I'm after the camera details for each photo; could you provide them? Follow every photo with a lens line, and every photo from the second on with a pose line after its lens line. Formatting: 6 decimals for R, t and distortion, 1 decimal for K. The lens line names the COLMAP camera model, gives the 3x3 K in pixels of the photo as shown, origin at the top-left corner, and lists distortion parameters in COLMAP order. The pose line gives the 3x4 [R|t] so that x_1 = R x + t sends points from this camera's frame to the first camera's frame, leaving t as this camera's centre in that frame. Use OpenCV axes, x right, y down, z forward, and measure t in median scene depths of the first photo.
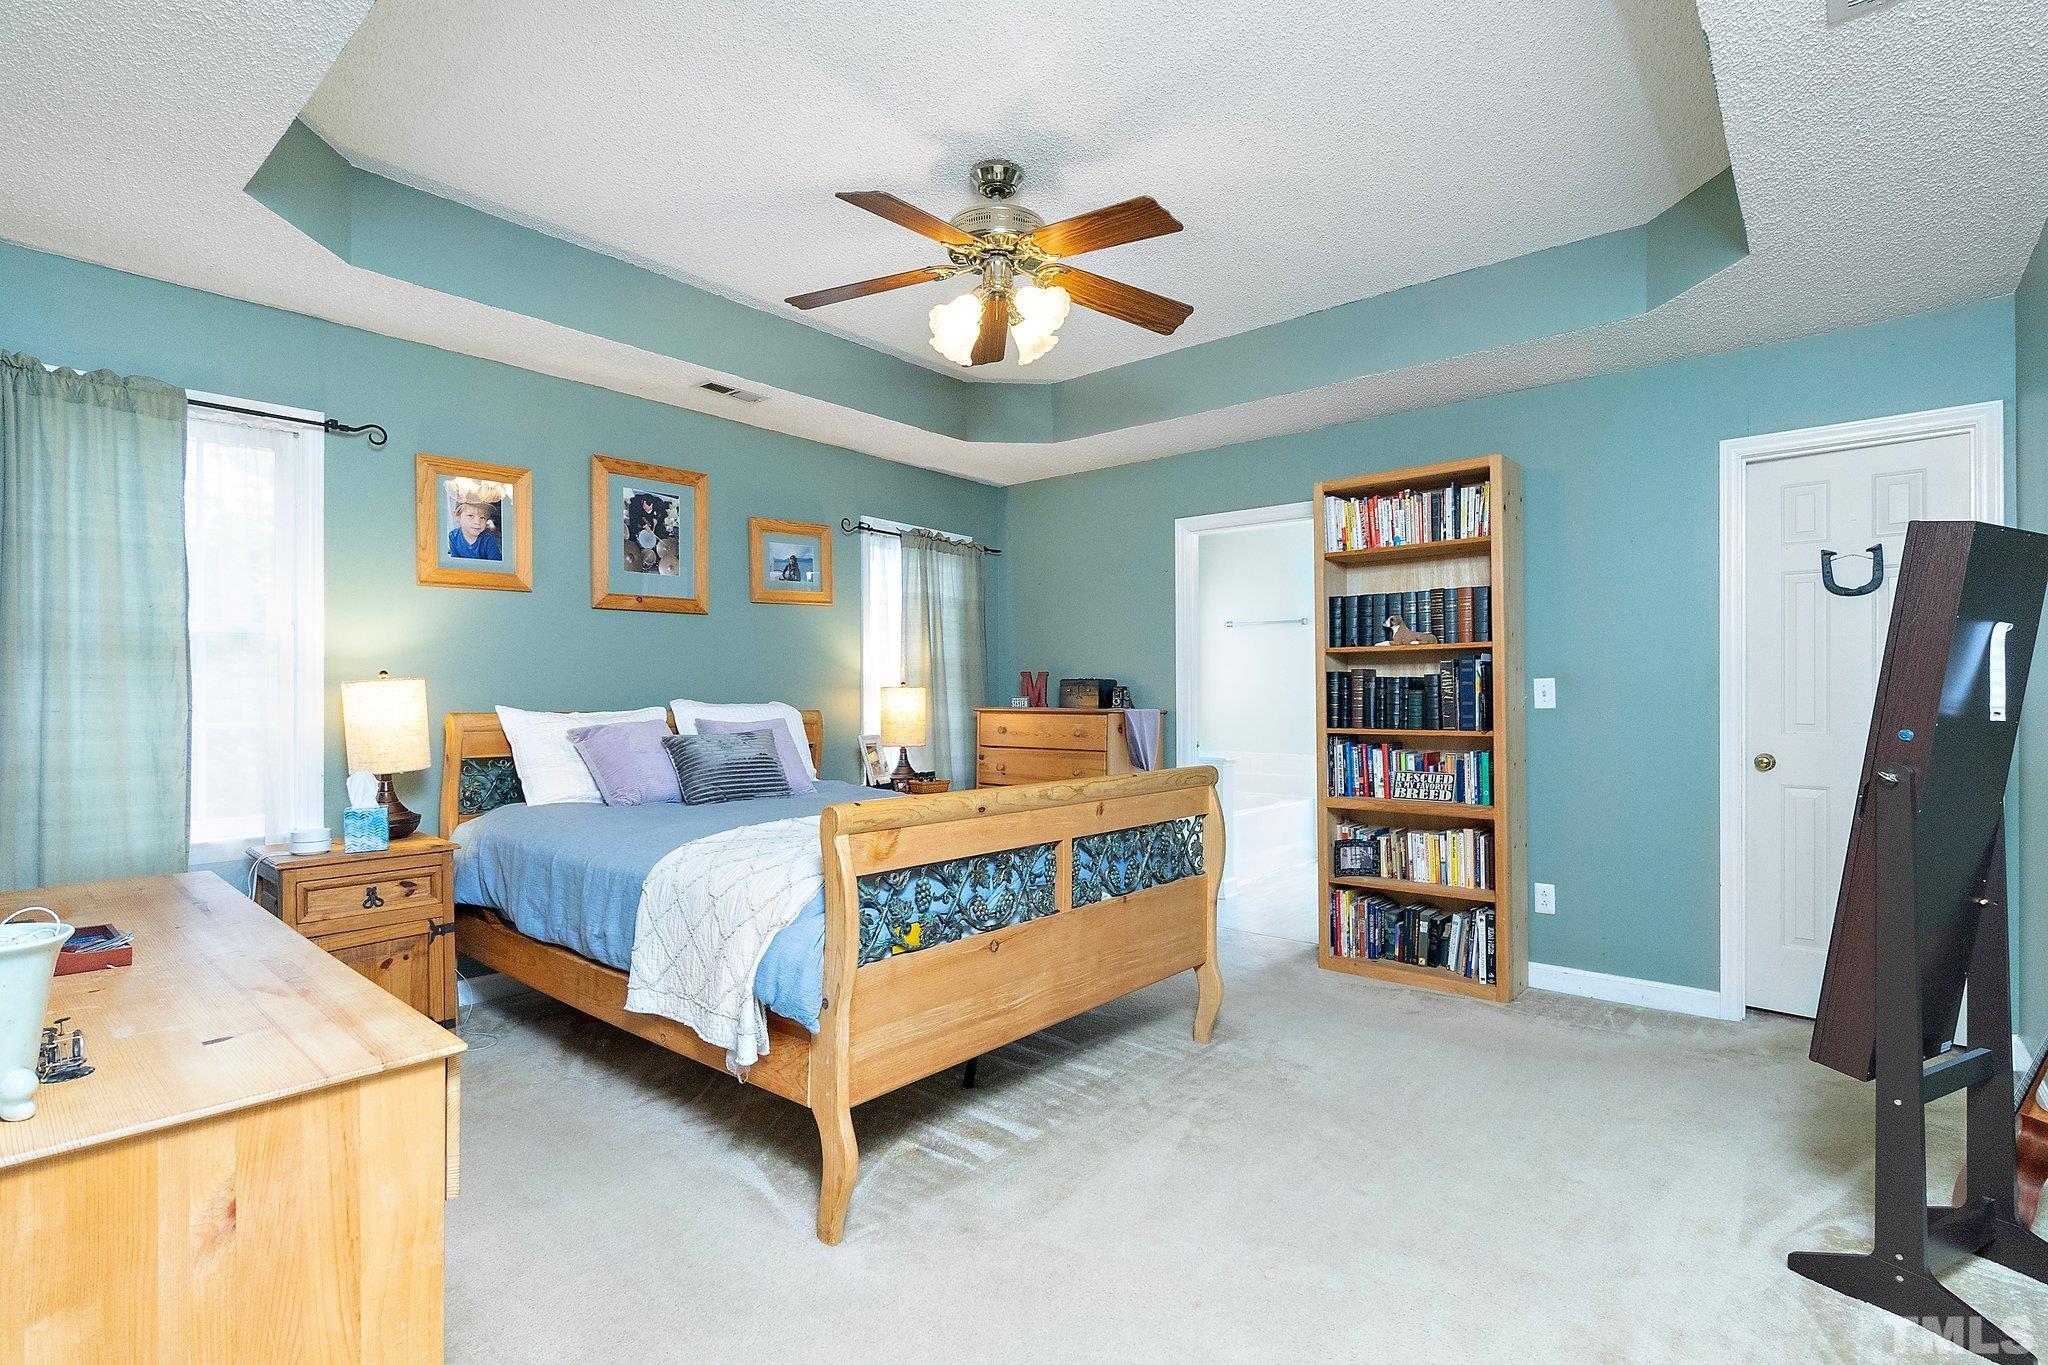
lens RADIAL K [[1001.7, 0, 1016.8], [0, 1001.7, 683.6], [0, 0, 1]] dist [0.005253, 0.000522]
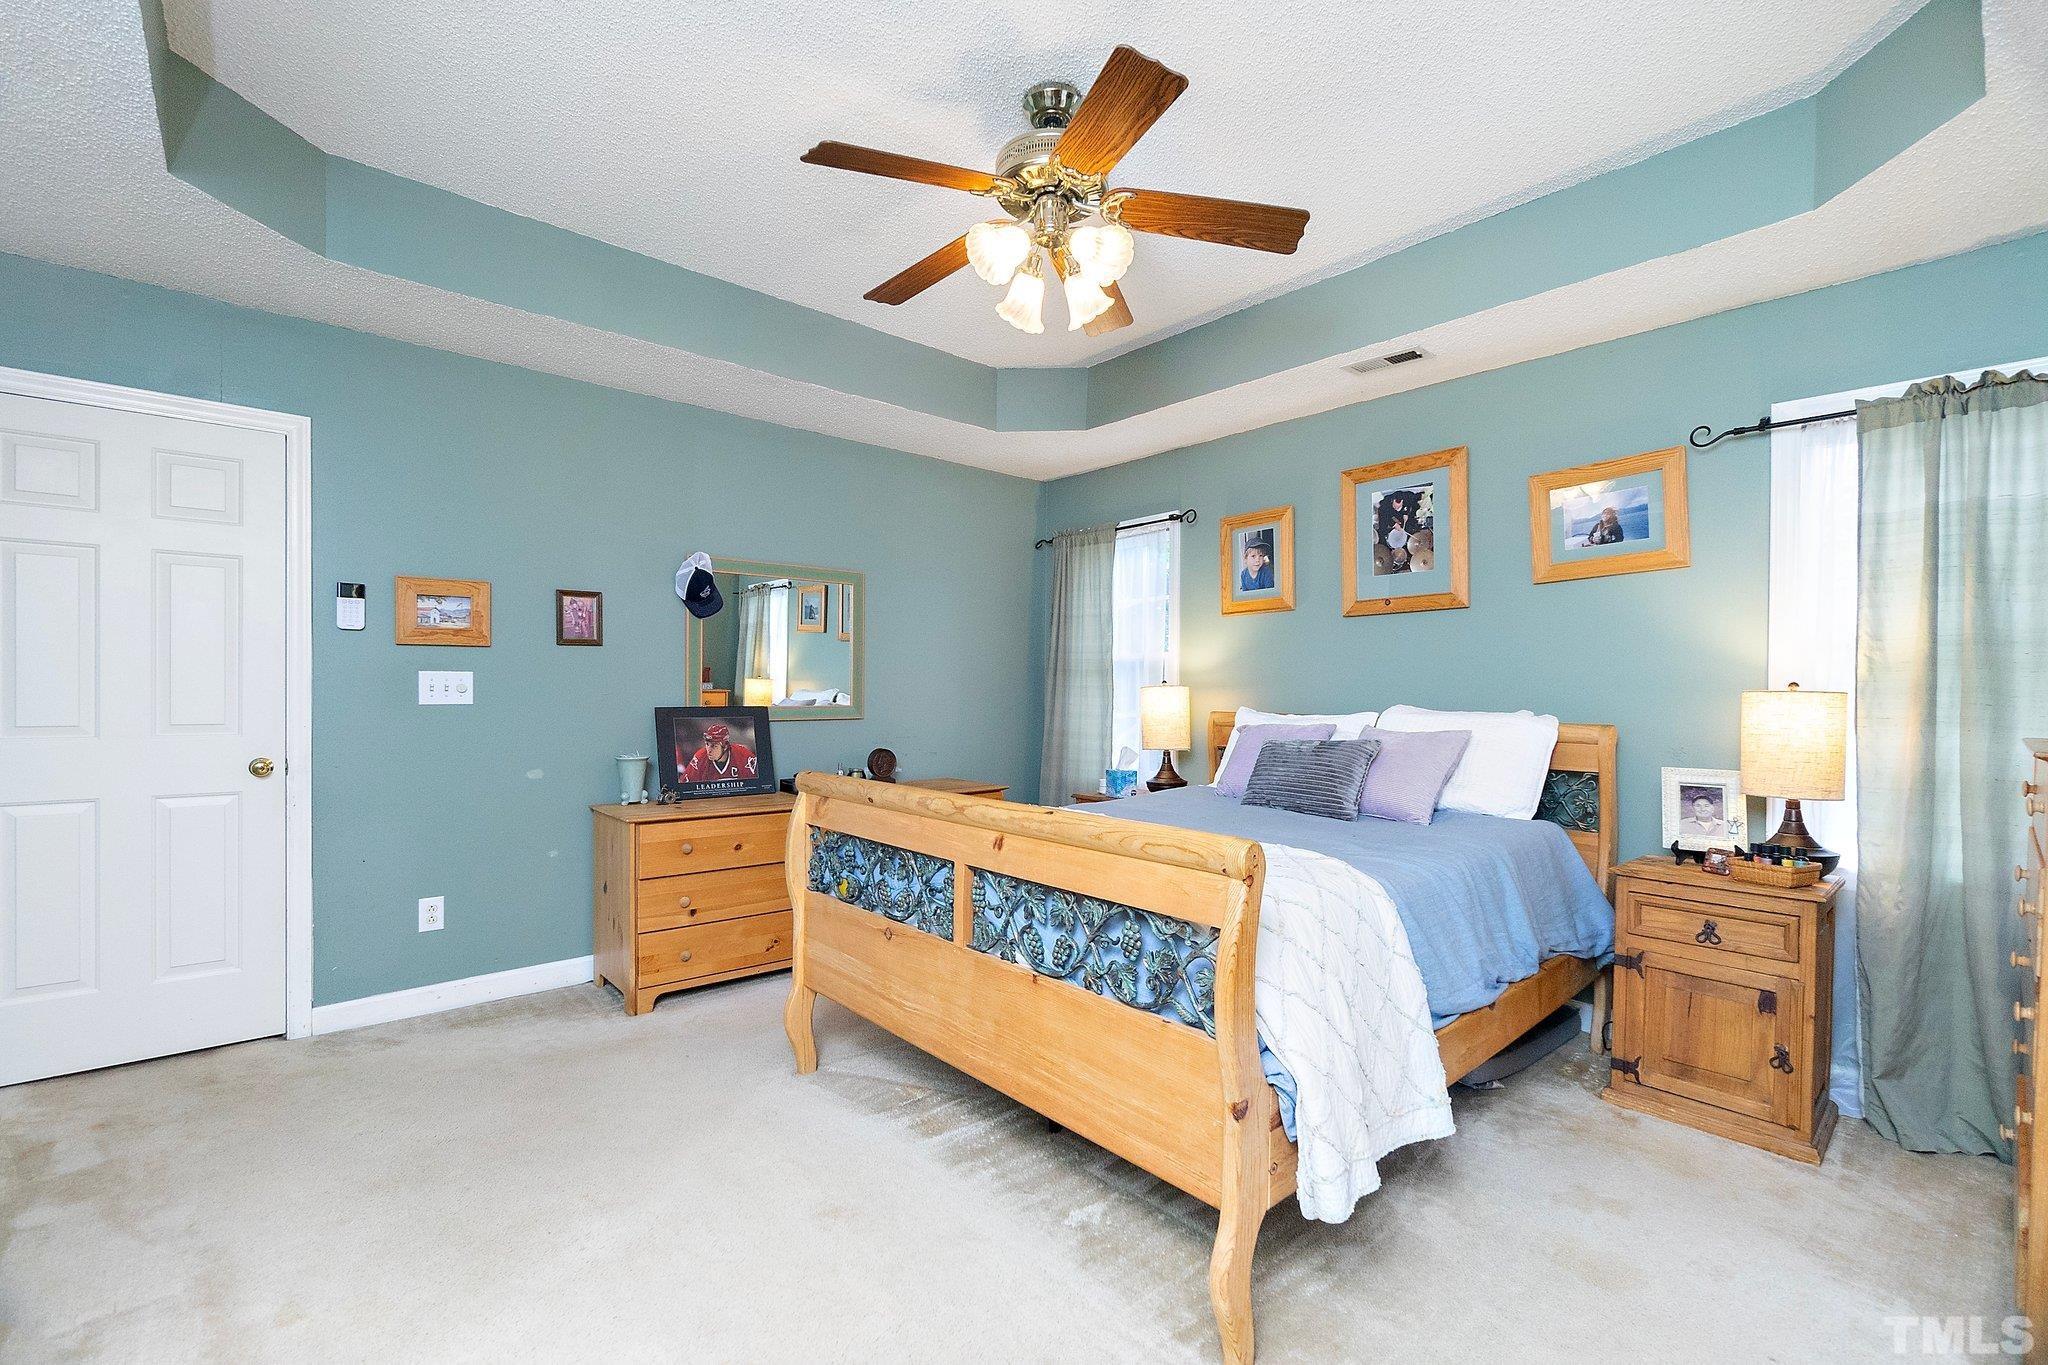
lens RADIAL K [[883.8, 0, 1015.4], [0, 883.8, 693.9], [0, 0, 1]] dist [-0.002052, -0.000164]
pose [[-0.153922, -0.001487, -0.988082, 0.533916], [-0.000572, 0.999999, -0.001416, 0.006975], [0.988083, 0.000347, -0.153923, 0.779119]]
